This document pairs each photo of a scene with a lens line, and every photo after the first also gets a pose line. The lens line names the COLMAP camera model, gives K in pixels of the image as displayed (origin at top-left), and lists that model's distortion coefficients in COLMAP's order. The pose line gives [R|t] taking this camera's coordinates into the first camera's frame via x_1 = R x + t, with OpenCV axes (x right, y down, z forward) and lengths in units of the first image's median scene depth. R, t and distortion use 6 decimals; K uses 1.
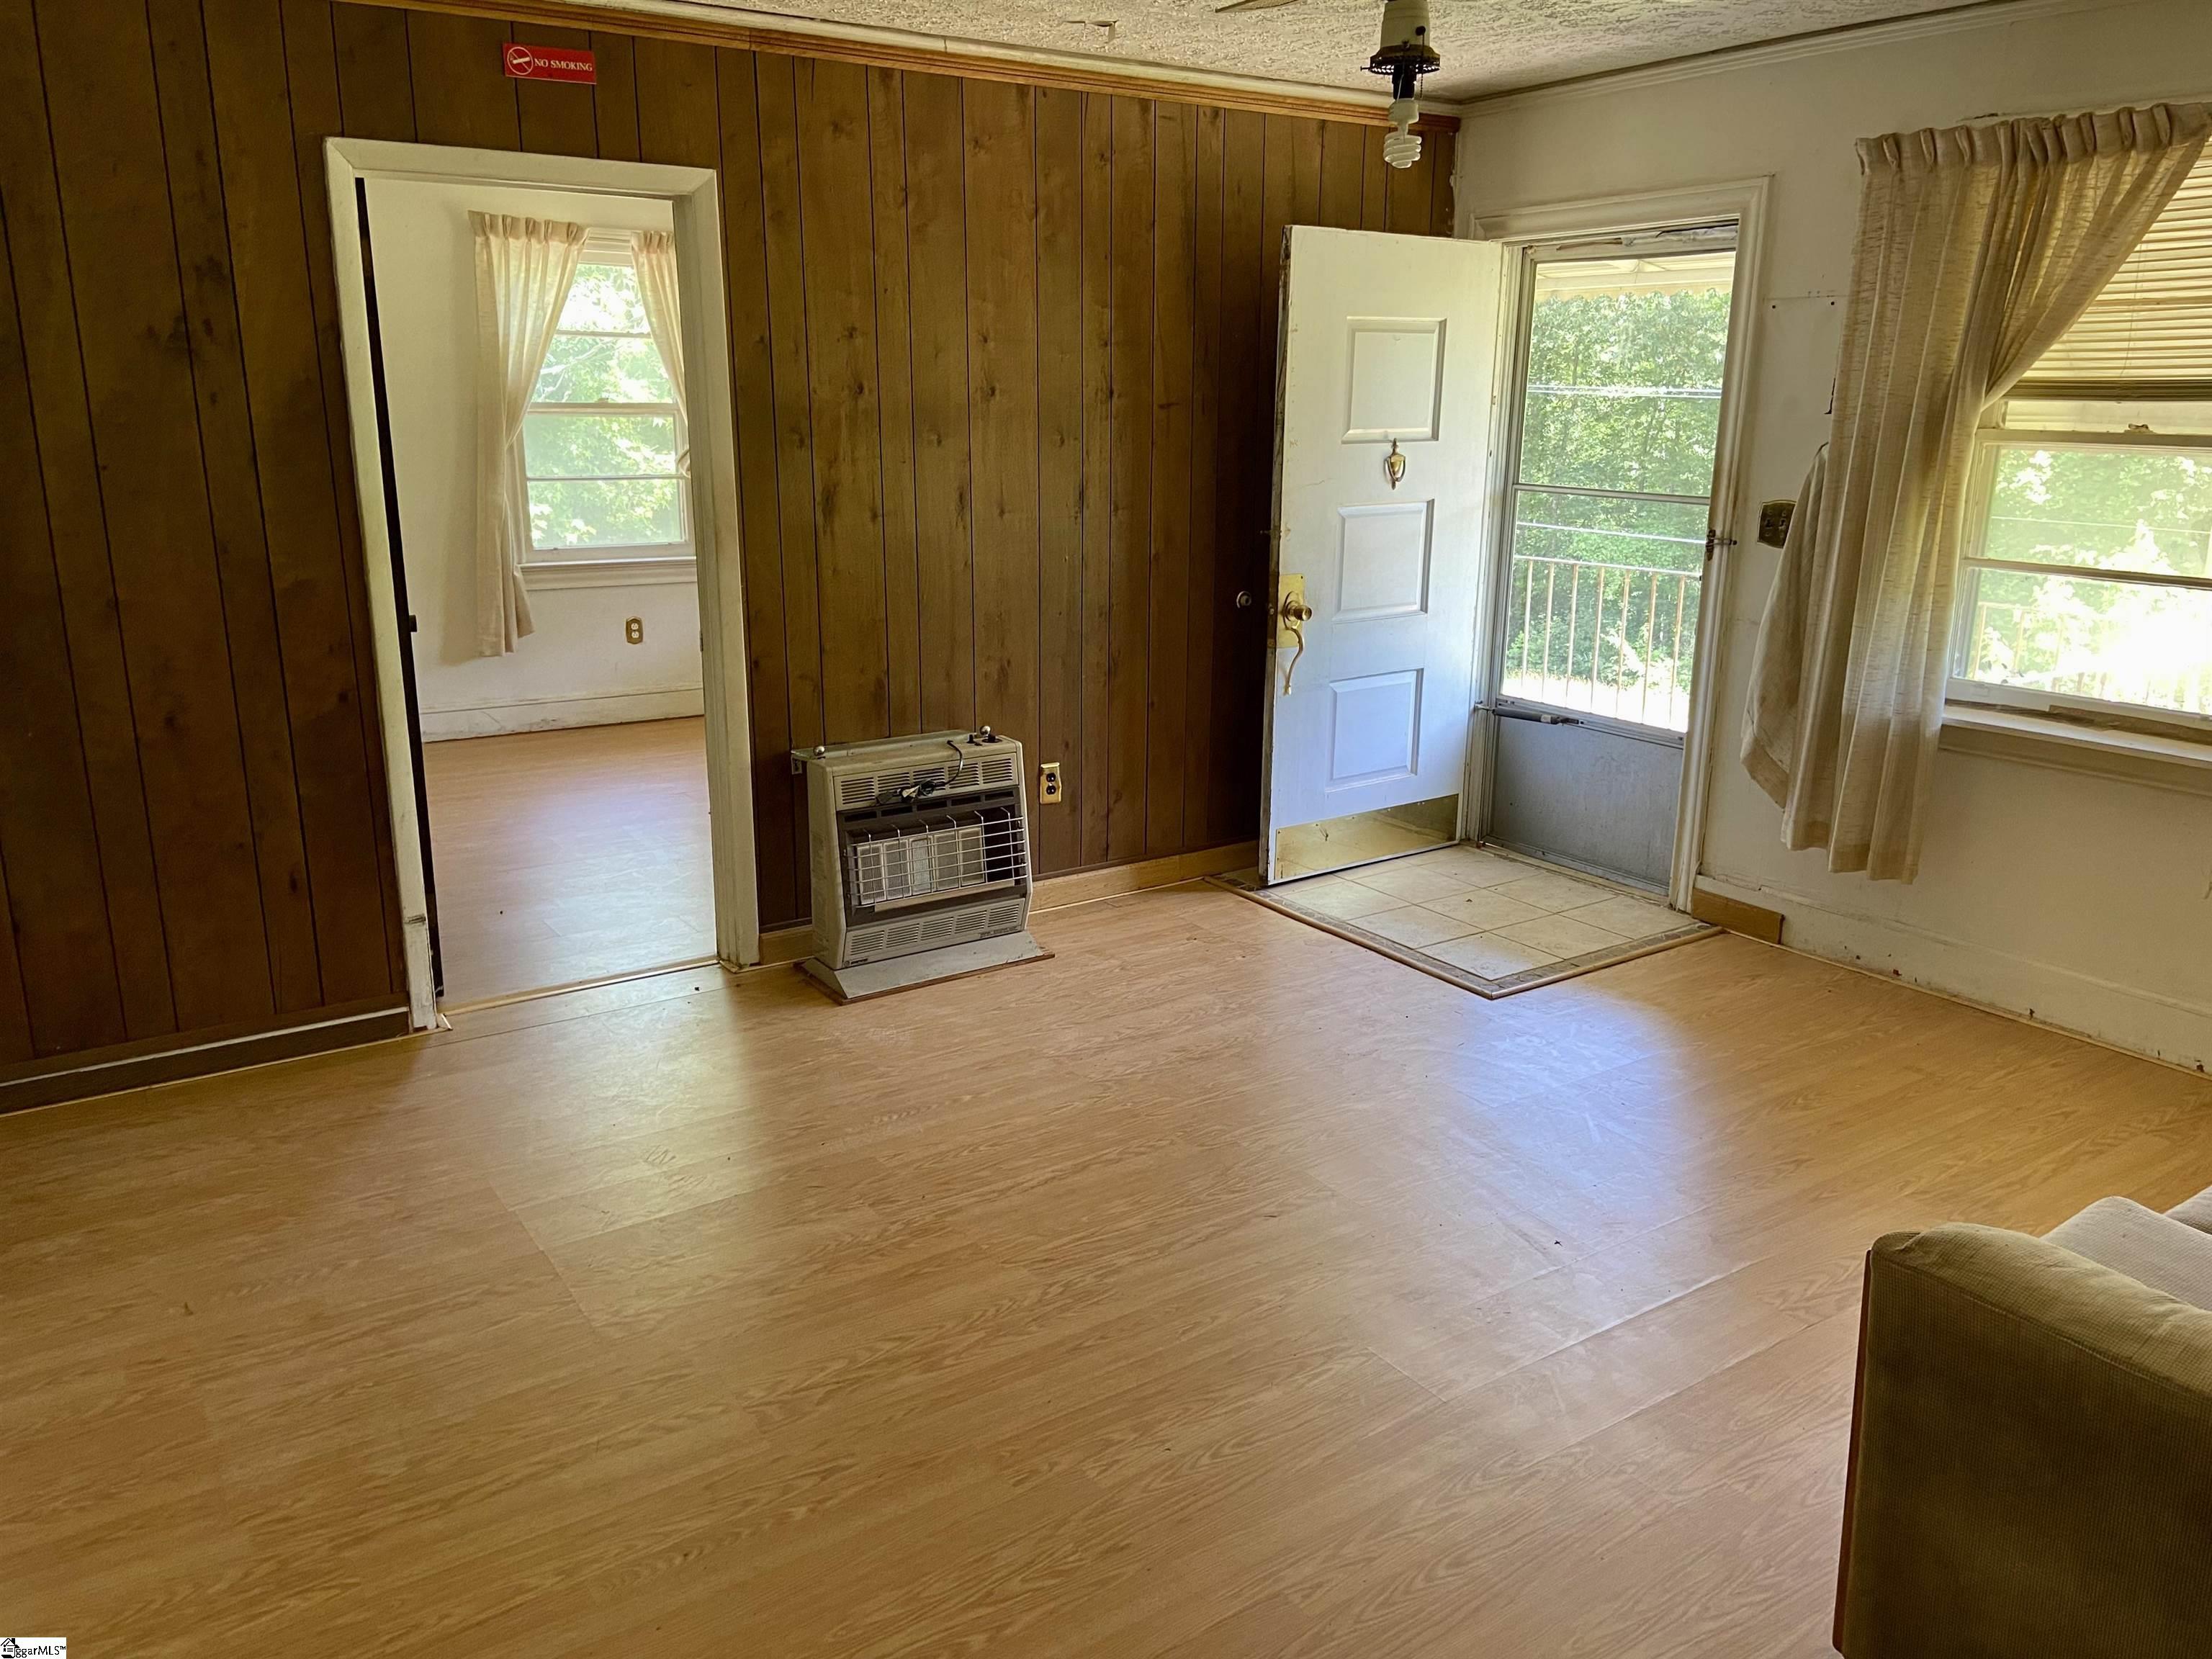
lens RADIAL K [[1664.5, 0, 1100.4], [0, 1664.5, 819.6], [0, 0, 1]] dist [0.101589, -0.109385]
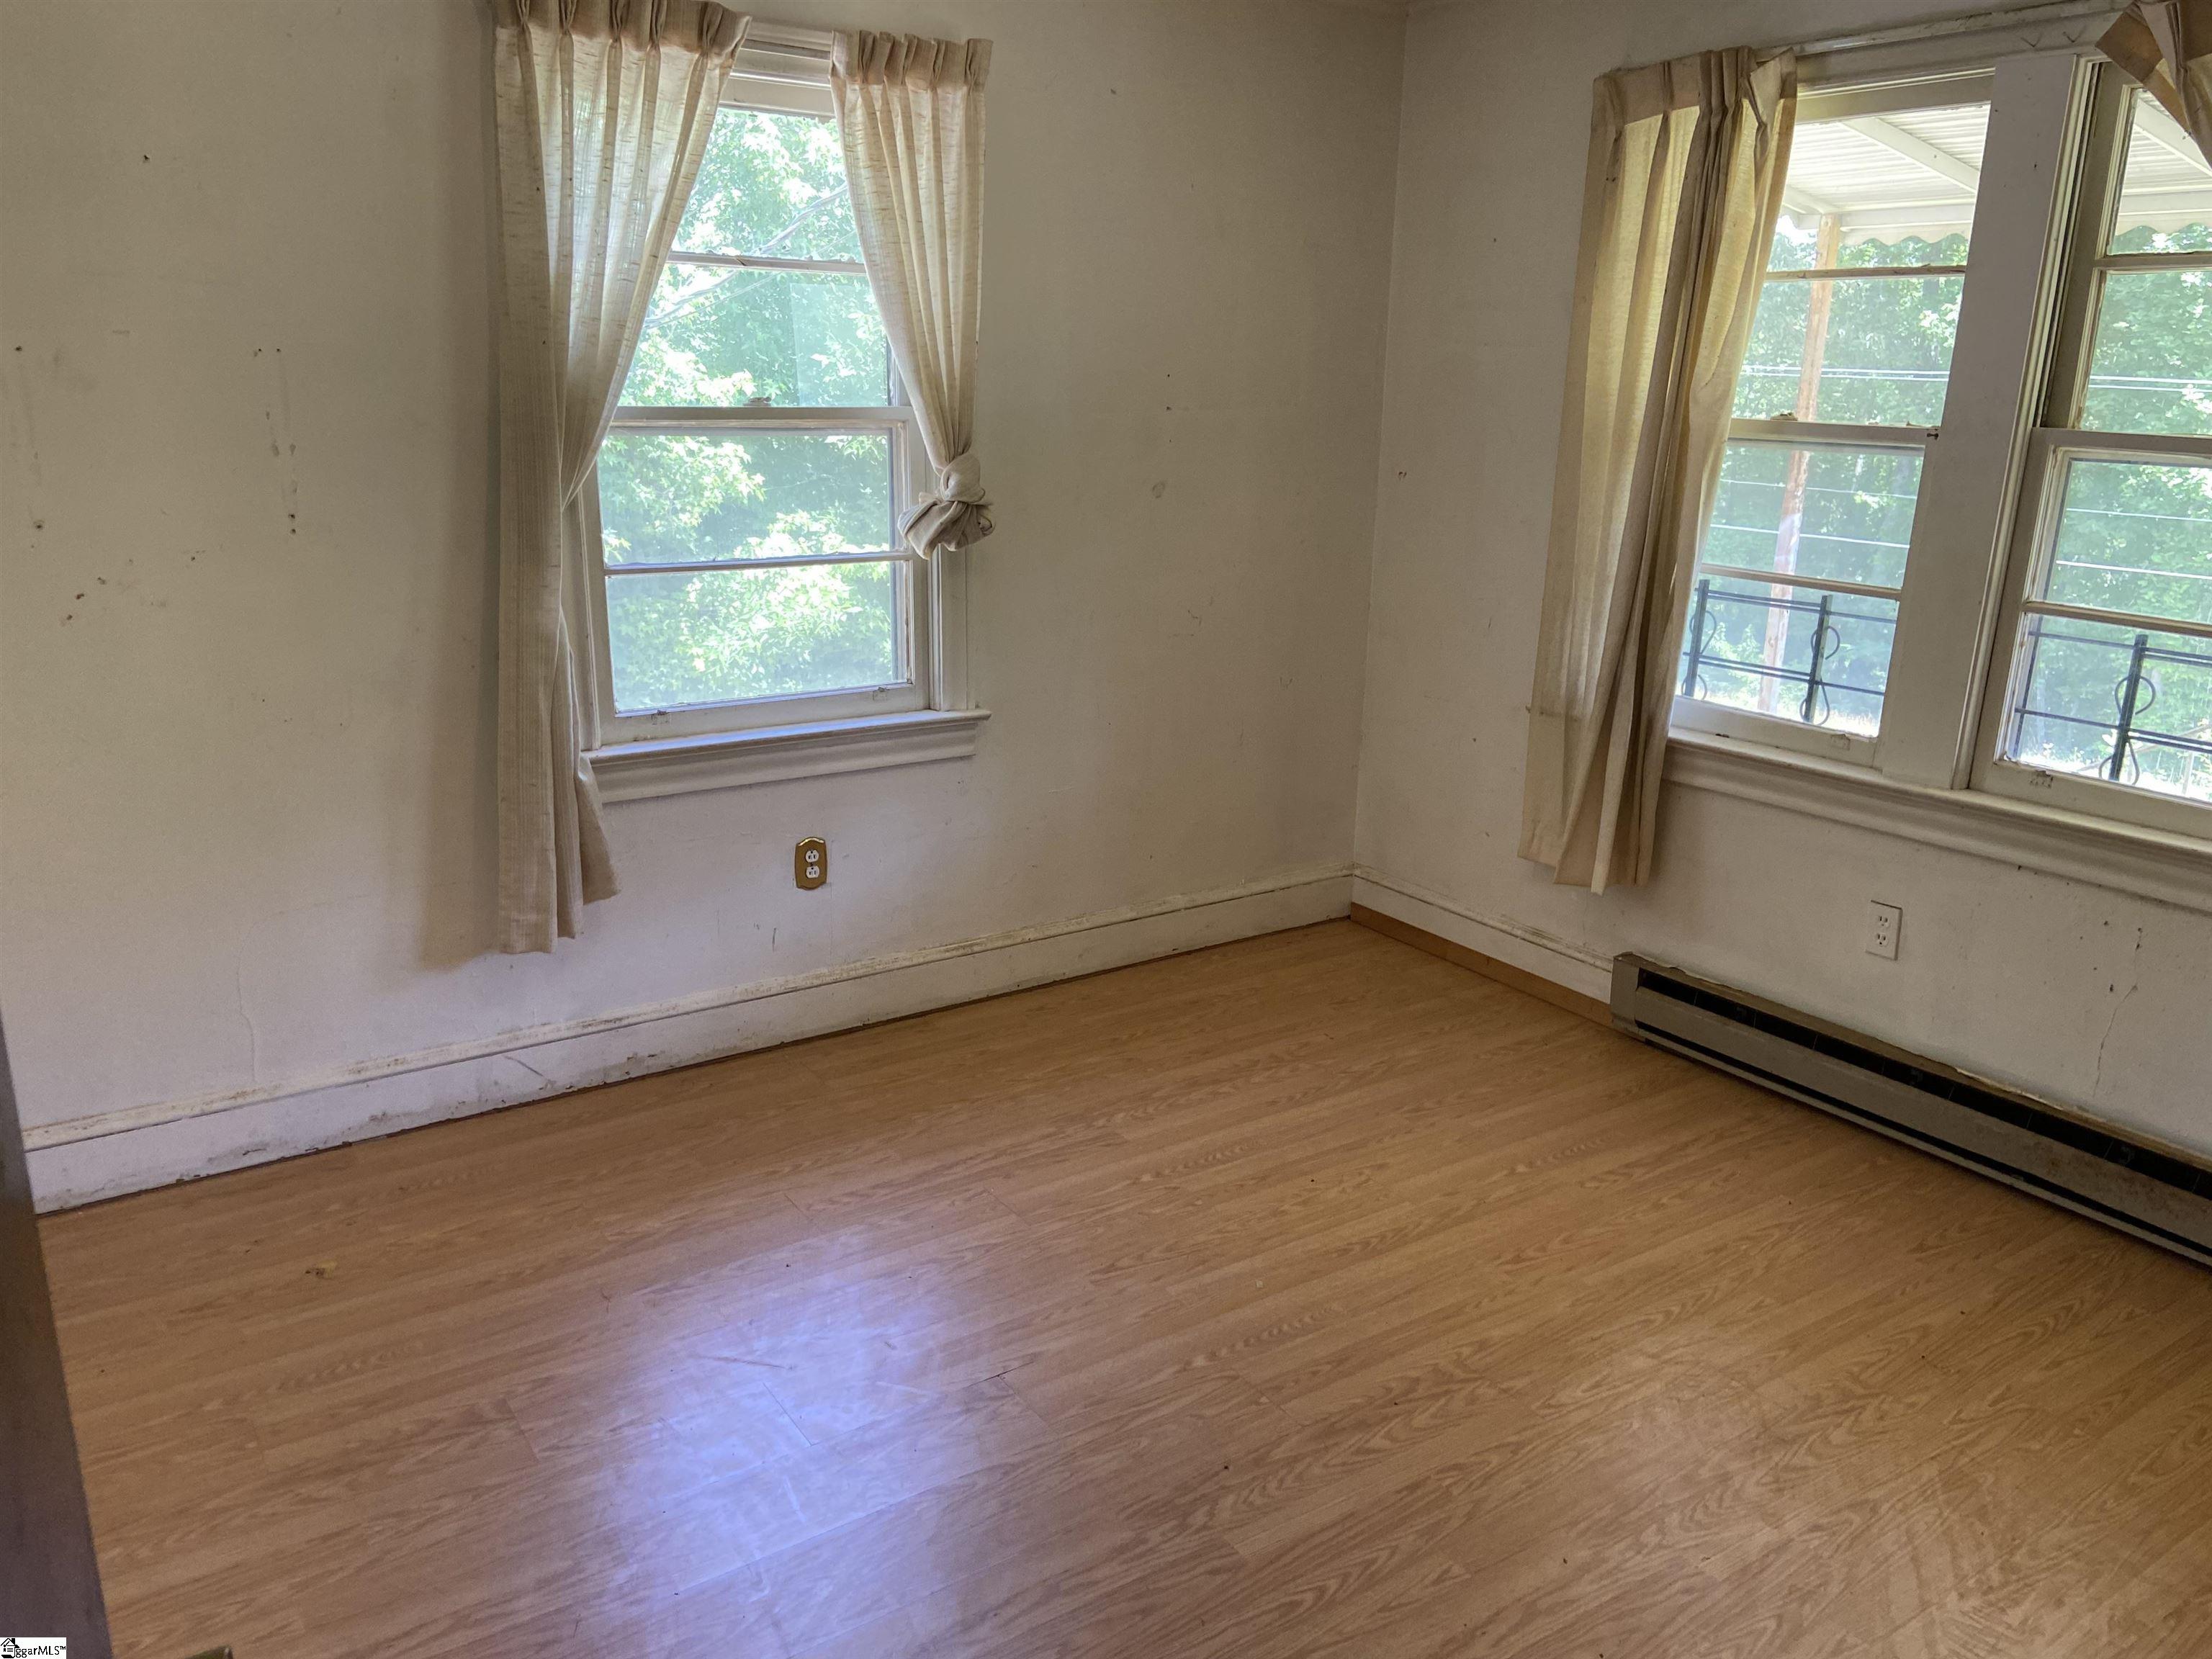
lens RADIAL K [[1664.5, 0, 1114.6], [0, 1664.5, 828.8], [0, 0, 1]] dist [0.101589, -0.109385]
pose [[0.999893, 0.001956, 0.014485, -0.204672], [-0.002230, 0.999818, 0.018970, -0.139252], [-0.014445, -0.019000, 0.999715, 0.528876]]
